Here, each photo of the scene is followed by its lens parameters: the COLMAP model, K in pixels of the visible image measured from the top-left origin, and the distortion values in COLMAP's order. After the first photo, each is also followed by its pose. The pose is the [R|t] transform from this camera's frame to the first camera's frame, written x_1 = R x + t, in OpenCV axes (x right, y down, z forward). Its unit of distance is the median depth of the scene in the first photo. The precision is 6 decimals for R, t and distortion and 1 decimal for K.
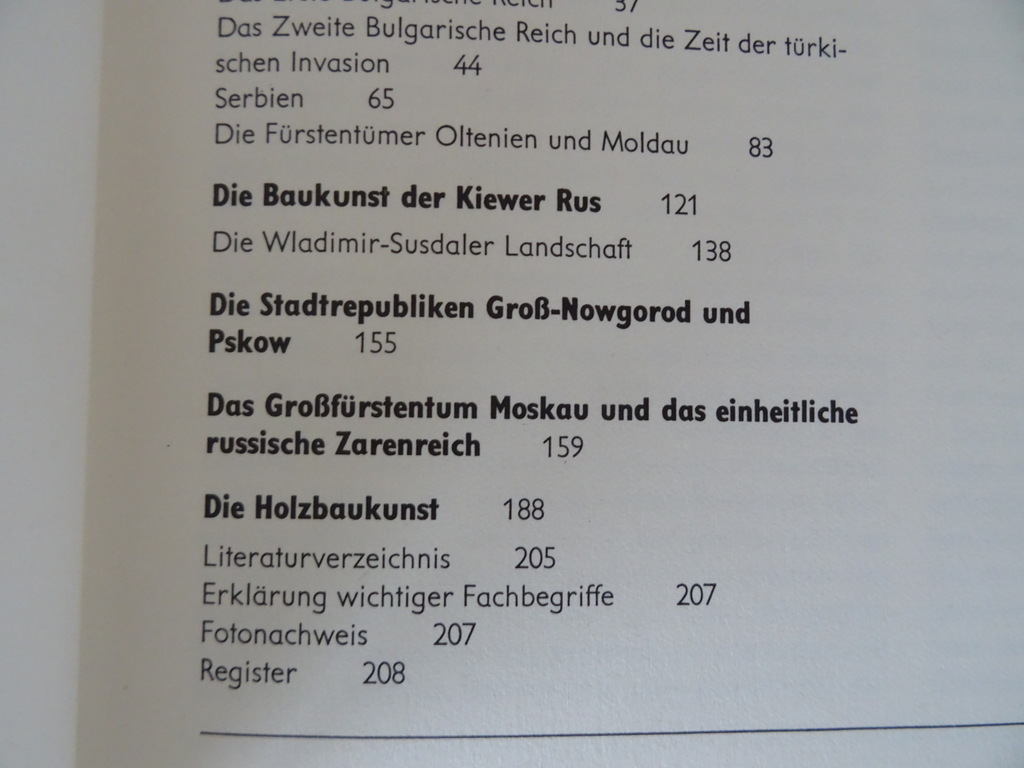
lens RADIAL K [[761.2, 0, 512.0], [0, 761.2, 384.0], [0, 0, 1]] dist [0.020858, -0.042570]
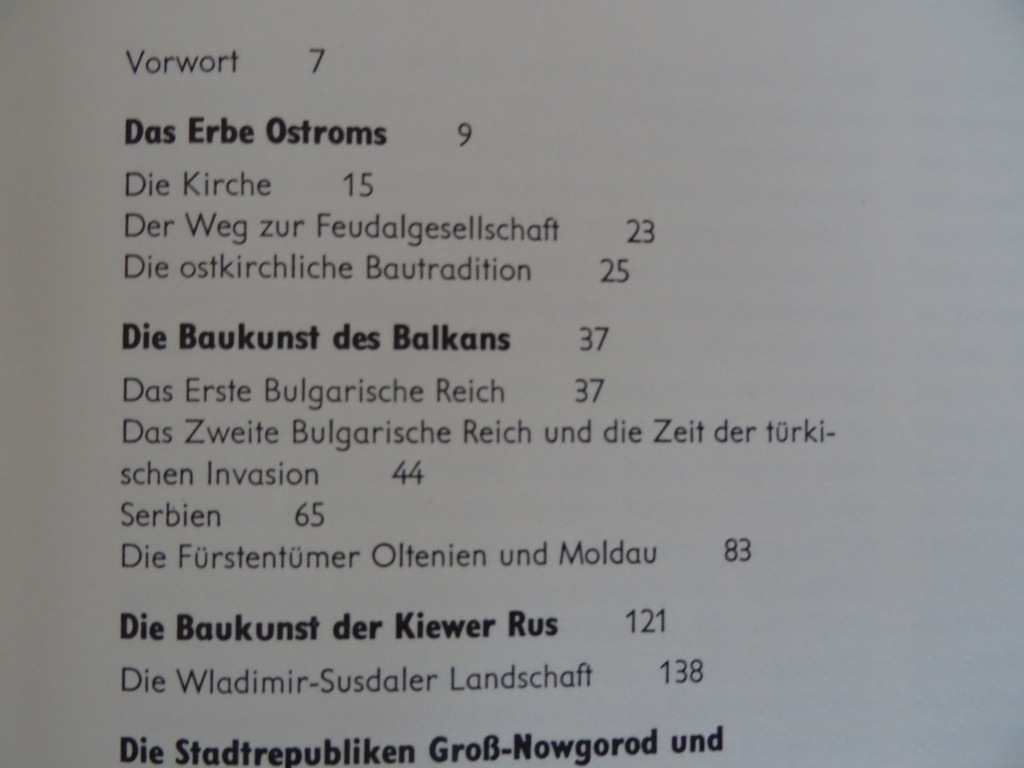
lens RADIAL K [[761.2, 0, 512.0], [0, 761.2, 384.0], [0, 0, 1]] dist [0.020858, -0.042570]
pose [[0.999947, 0.000726, 0.010238, 0.053760], [-0.001174, 0.999038, 0.043843, -0.563001], [-0.010197, -0.043853, 0.998986, 0.121135]]
